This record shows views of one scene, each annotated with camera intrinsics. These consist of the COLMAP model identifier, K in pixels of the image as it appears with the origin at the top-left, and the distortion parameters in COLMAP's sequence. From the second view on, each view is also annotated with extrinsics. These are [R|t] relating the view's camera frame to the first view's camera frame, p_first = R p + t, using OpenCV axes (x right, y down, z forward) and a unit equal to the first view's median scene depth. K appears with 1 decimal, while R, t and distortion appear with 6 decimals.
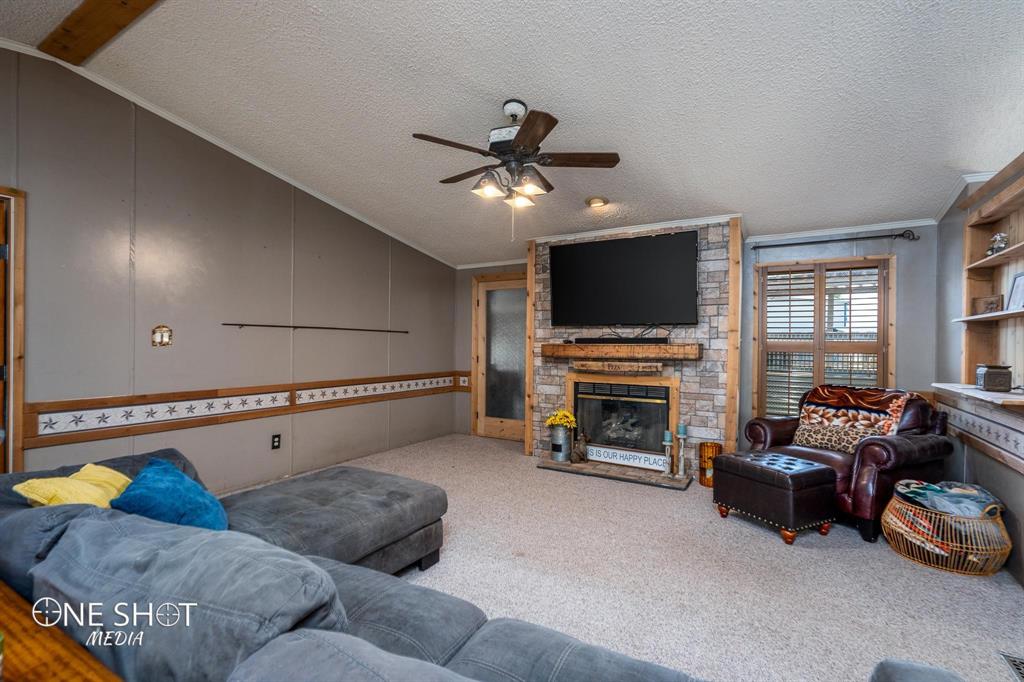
lens RADIAL K [[486.3, 0, 519.1], [0, 486.3, 341.5], [0, 0, 1]] dist [0.002640, 0.000915]
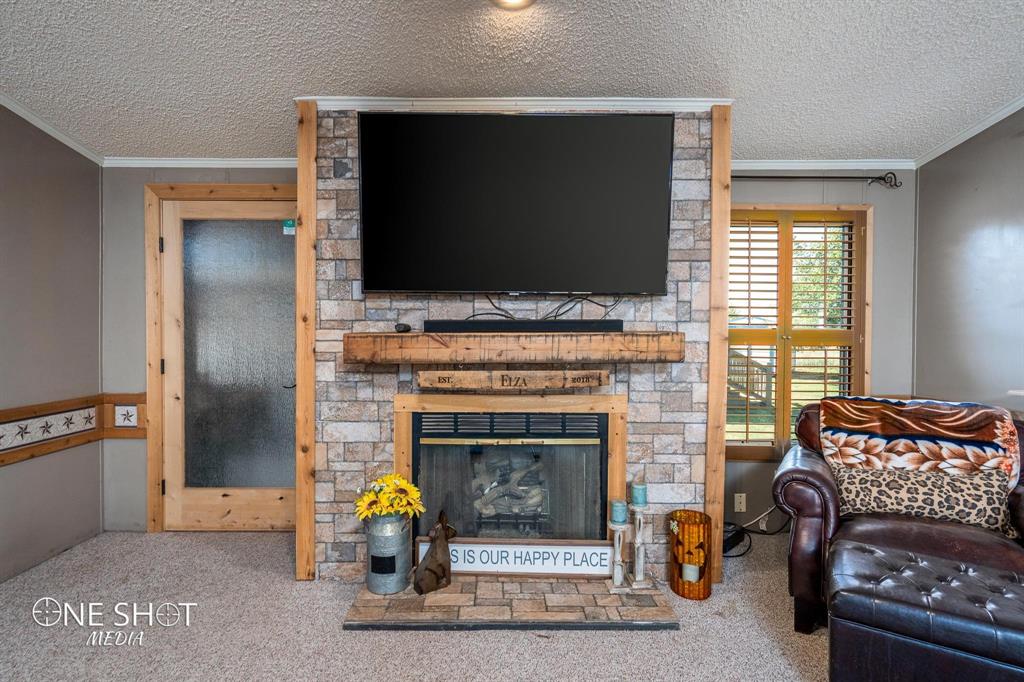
lens RADIAL K [[486.3, 0, 502.7], [0, 486.3, 340.1], [0, 0, 1]] dist [0.002640, 0.000915]
pose [[0.861747, -0.011818, 0.507201, -0.054661], [0.001207, 0.999774, 0.021245, 0.002063], [-0.507337, -0.017696, 0.861566, 0.580298]]
